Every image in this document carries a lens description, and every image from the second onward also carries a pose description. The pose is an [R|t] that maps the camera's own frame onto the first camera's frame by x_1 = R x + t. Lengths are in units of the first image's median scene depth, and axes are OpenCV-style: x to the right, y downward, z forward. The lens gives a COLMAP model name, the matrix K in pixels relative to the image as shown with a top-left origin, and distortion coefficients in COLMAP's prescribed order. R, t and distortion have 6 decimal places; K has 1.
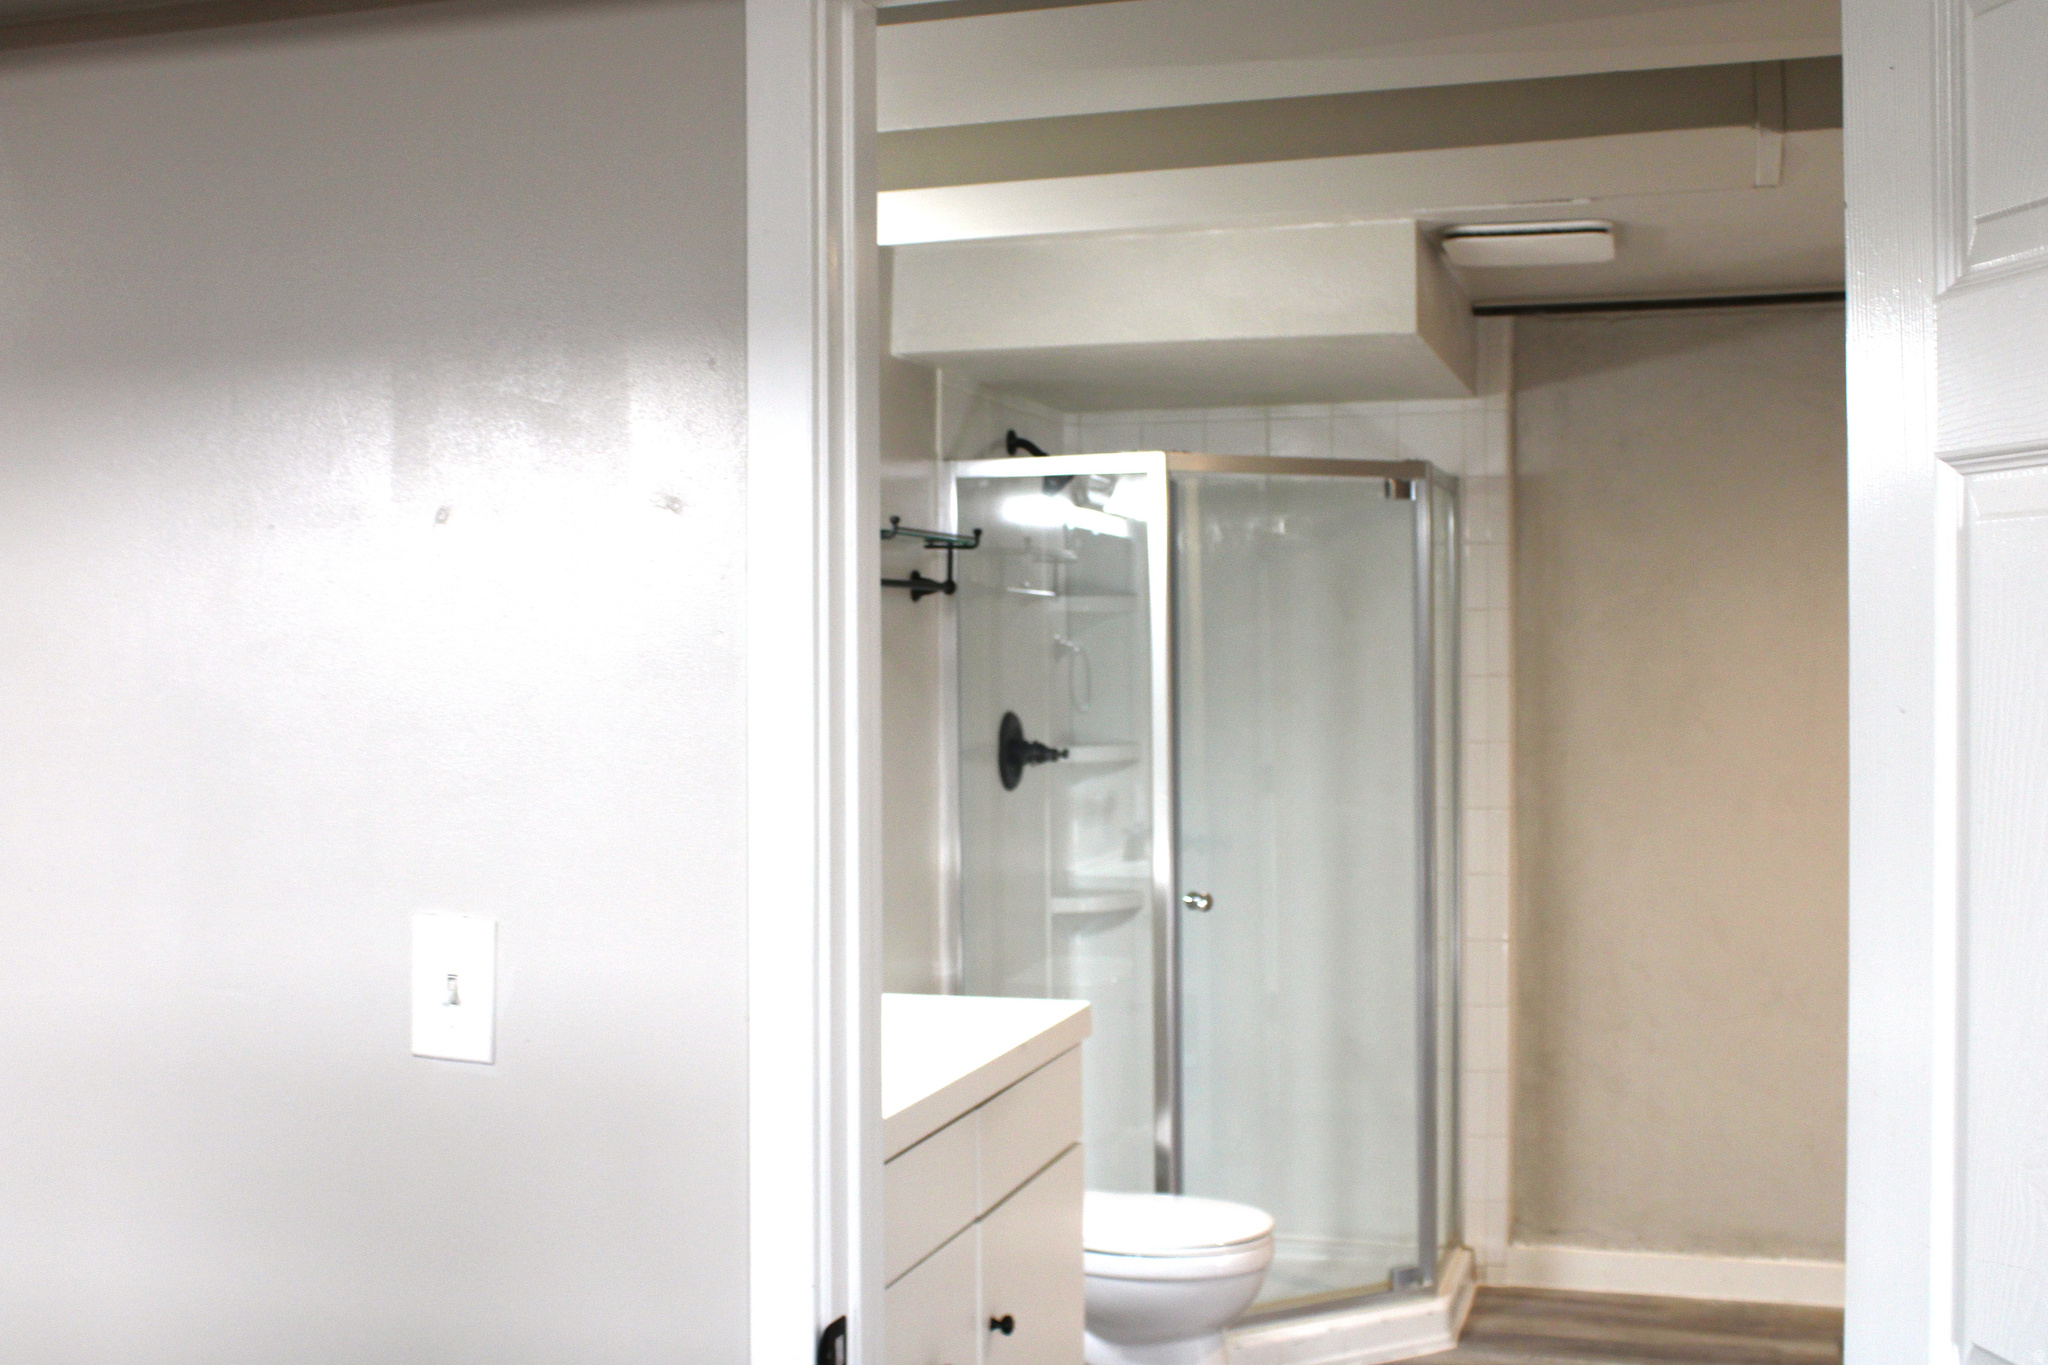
lens RADIAL K [[2149.7, 0, 1018.7], [0, 2149.7, 713.3], [0, 0, 1]] dist [-0.164050, 0.227297]
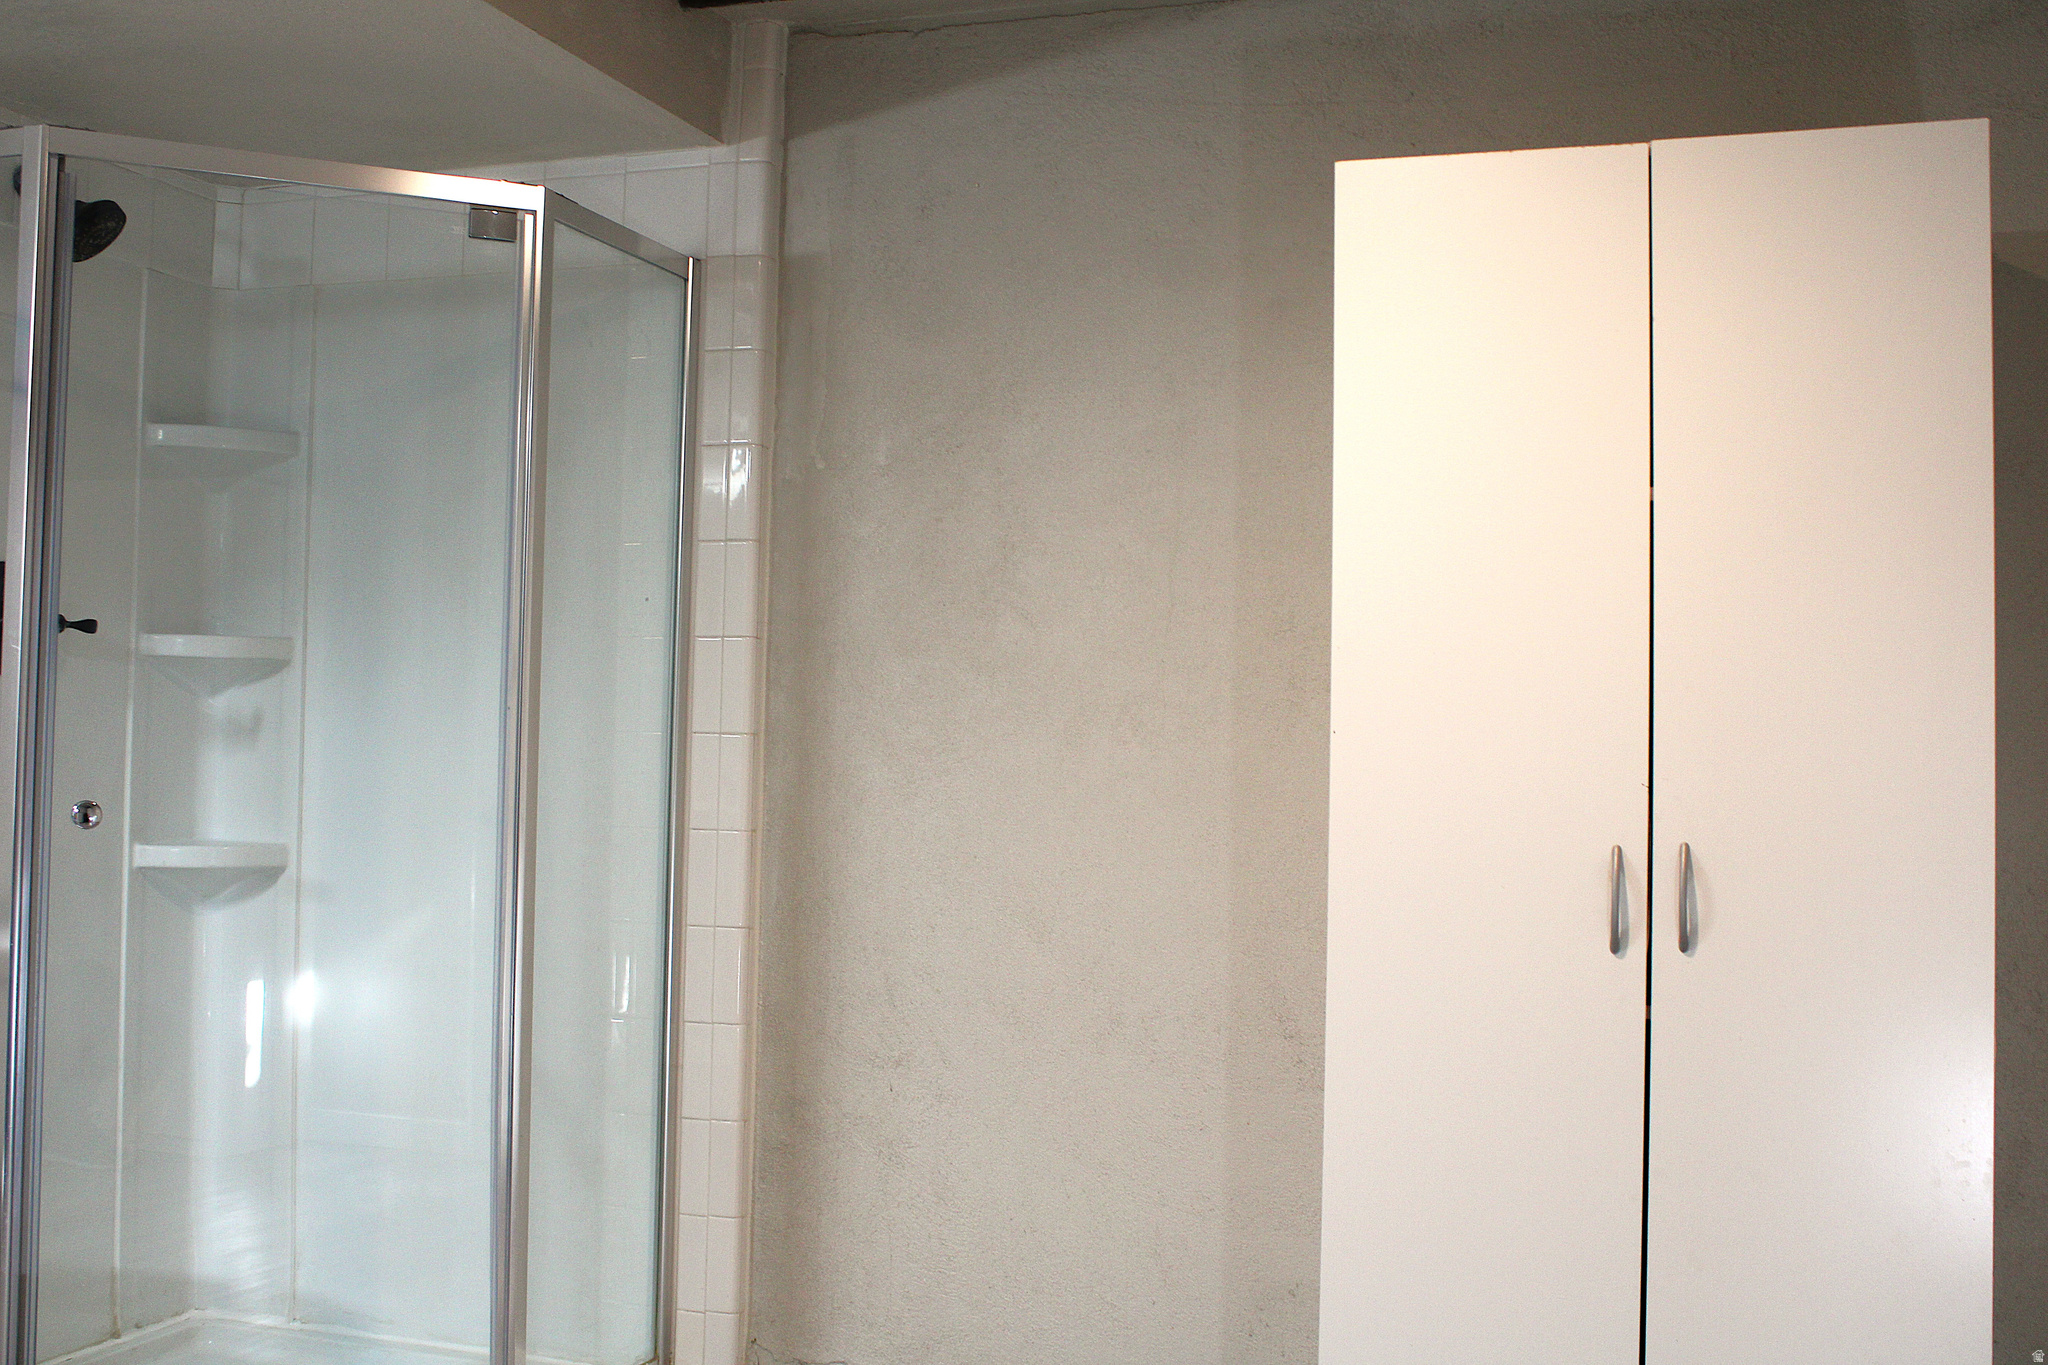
lens RADIAL K [[2149.7, 0, 1018.7], [0, 2149.7, 713.3], [0, 0, 1]] dist [-0.164050, 0.227297]
pose [[0.999377, 0.033258, -0.011833, 0.325126], [-0.033776, 0.998337, -0.046710, 0.067087], [0.010260, 0.047080, 0.998838, 0.313380]]
